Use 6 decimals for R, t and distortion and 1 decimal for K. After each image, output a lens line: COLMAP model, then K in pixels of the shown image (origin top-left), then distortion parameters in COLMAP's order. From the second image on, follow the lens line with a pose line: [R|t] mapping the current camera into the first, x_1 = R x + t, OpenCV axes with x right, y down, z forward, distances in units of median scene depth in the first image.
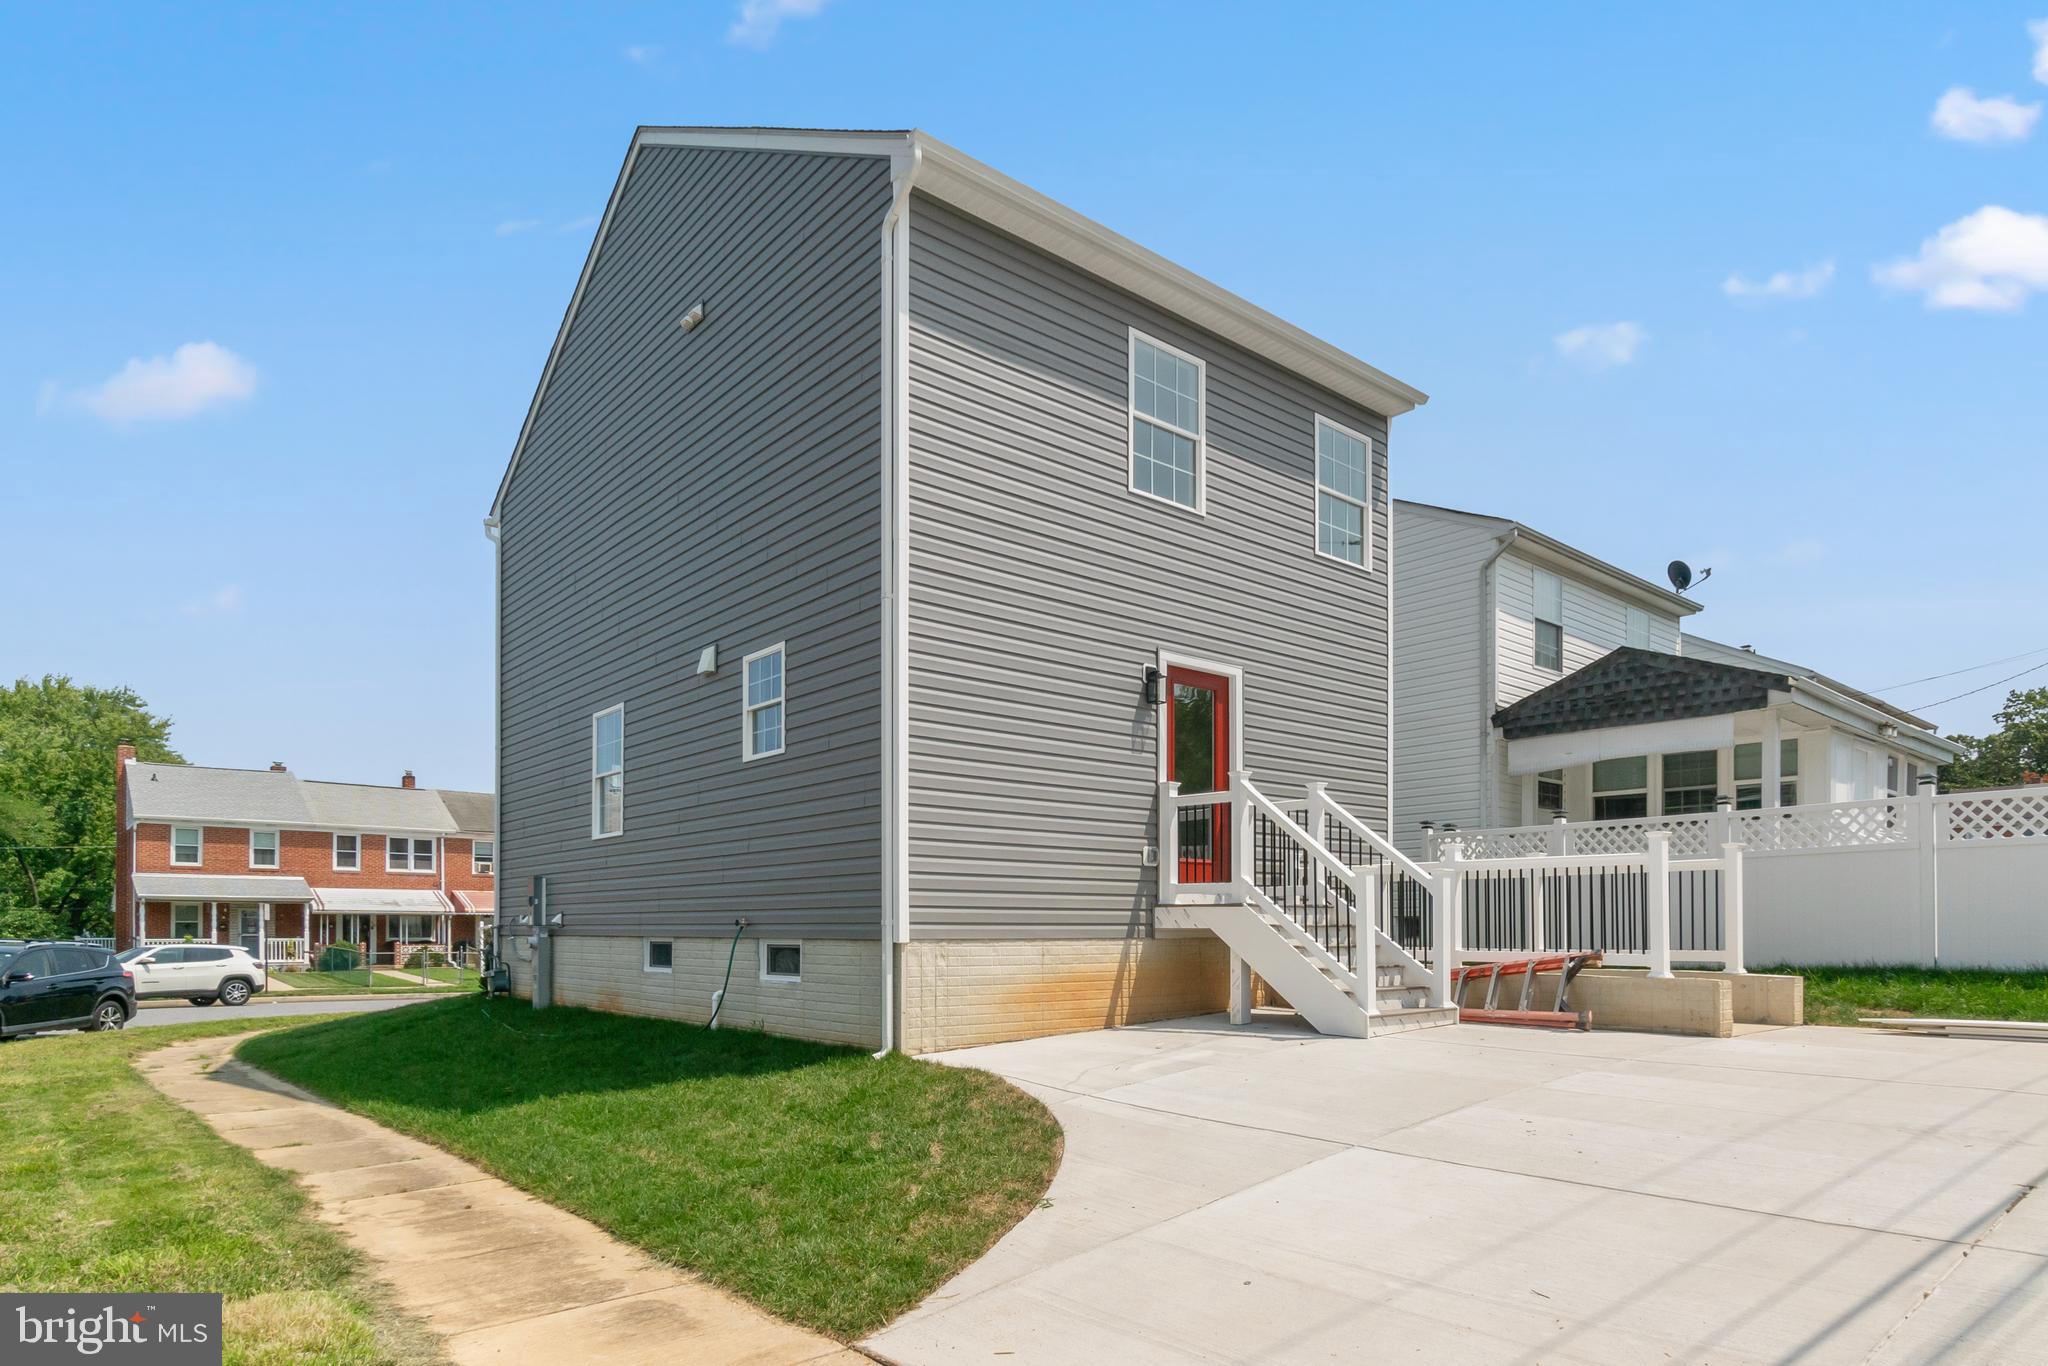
lens RADIAL K [[1047.2, 0, 969.2], [0, 1047.2, 898.8], [0, 0, 1]] dist [-0.001553, -0.001539]
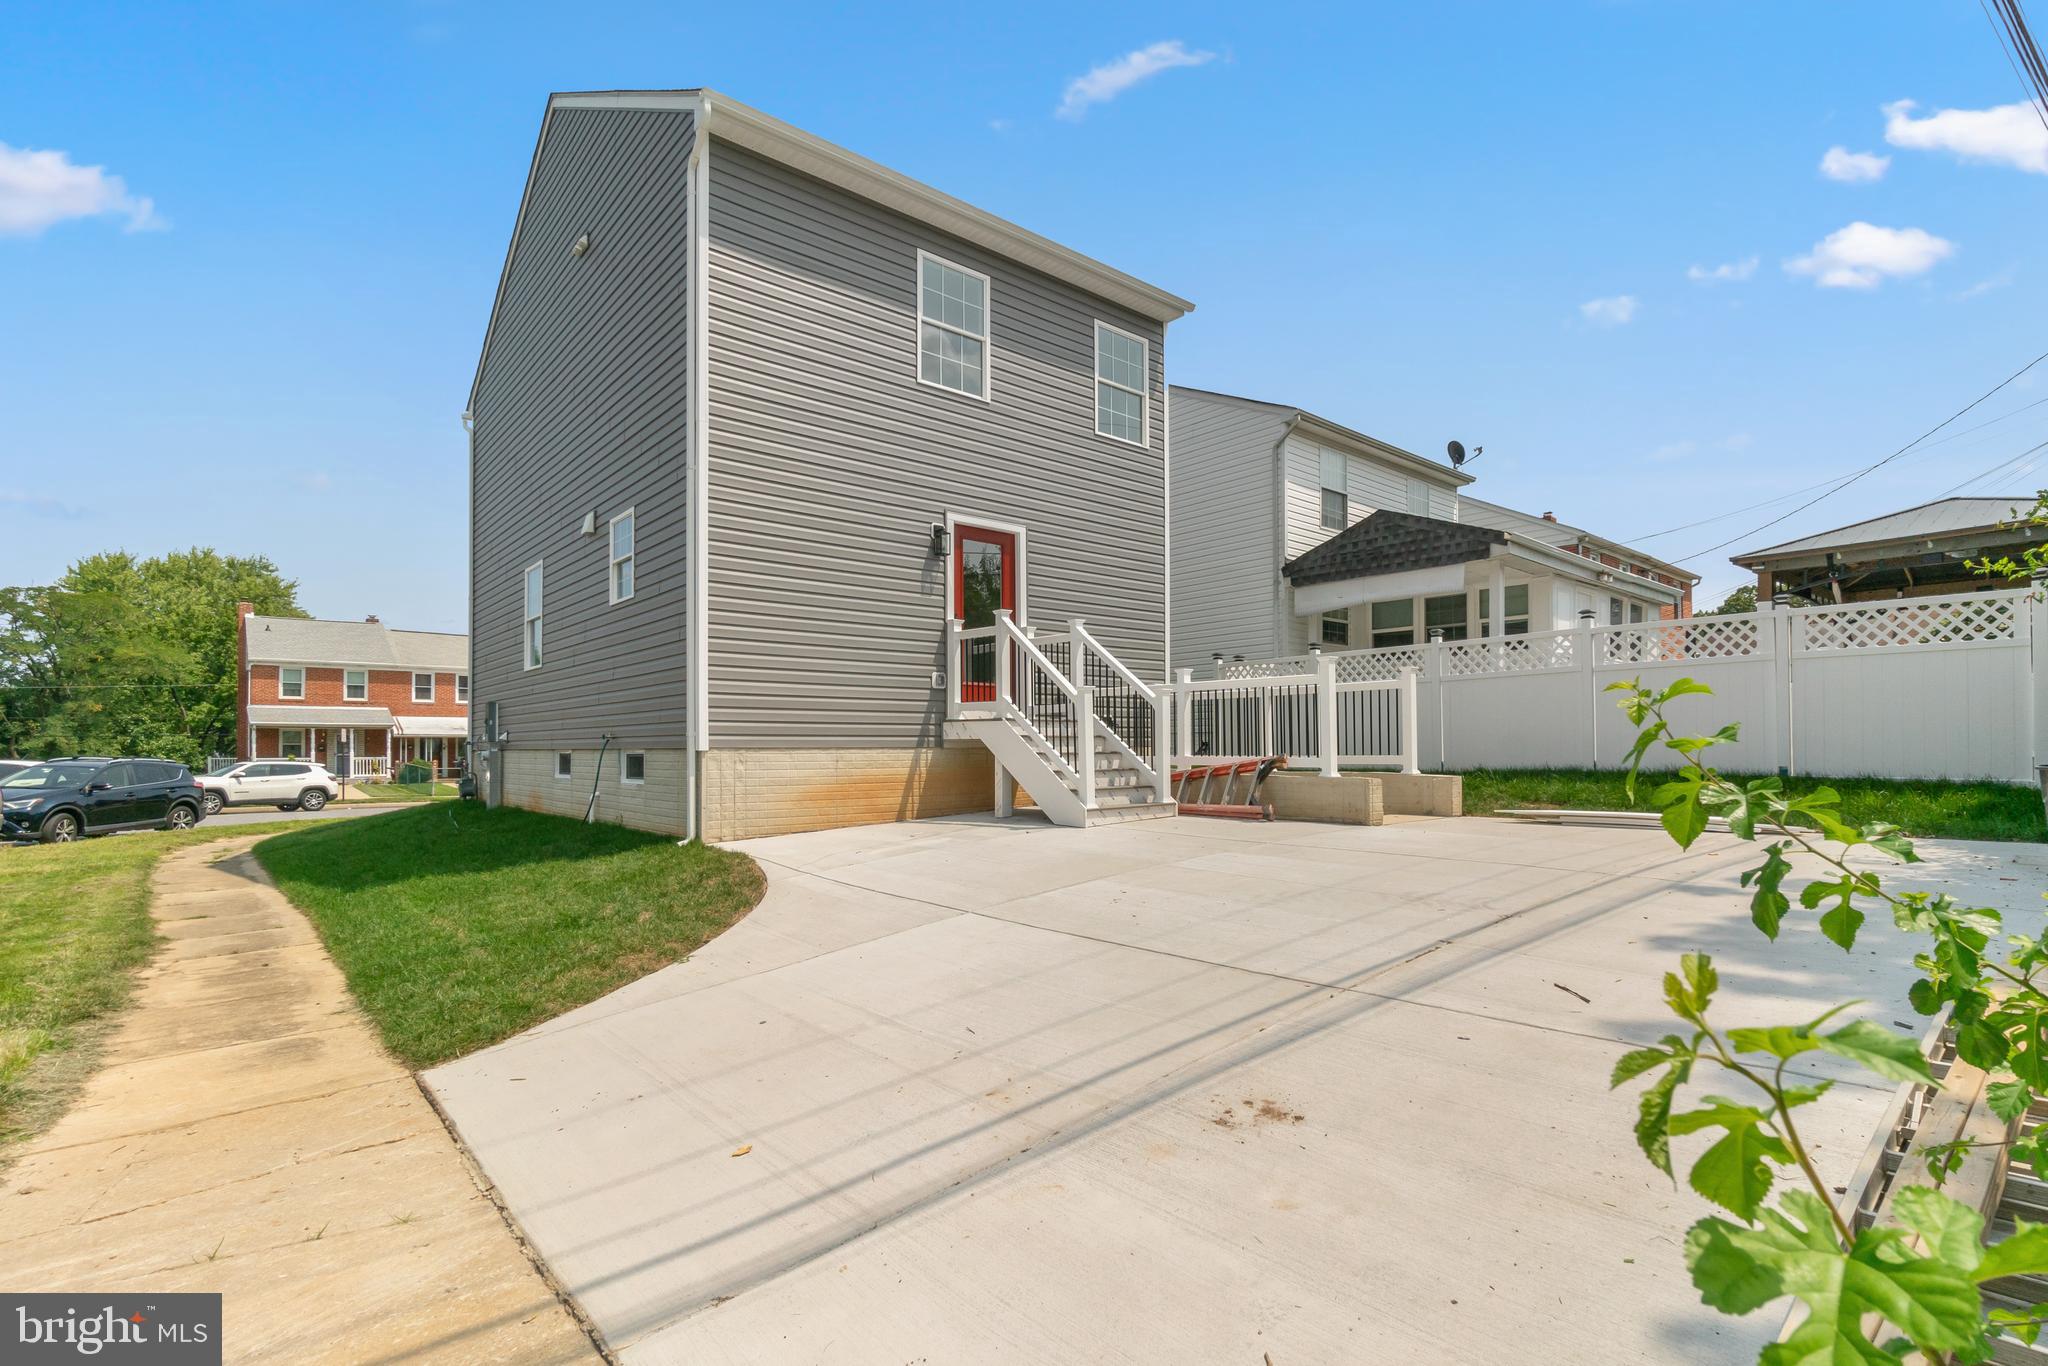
lens RADIAL K [[849.6, 0, 958.6], [0, 849.6, 720.1], [0, 0, 1]] dist [-0.005117, -0.000182]
pose [[0.999953, -0.004957, -0.008325, 0.186568], [0.004914, 0.999975, -0.005173, 0.009849], [0.008351, 0.005132, 0.999952, 0.009907]]
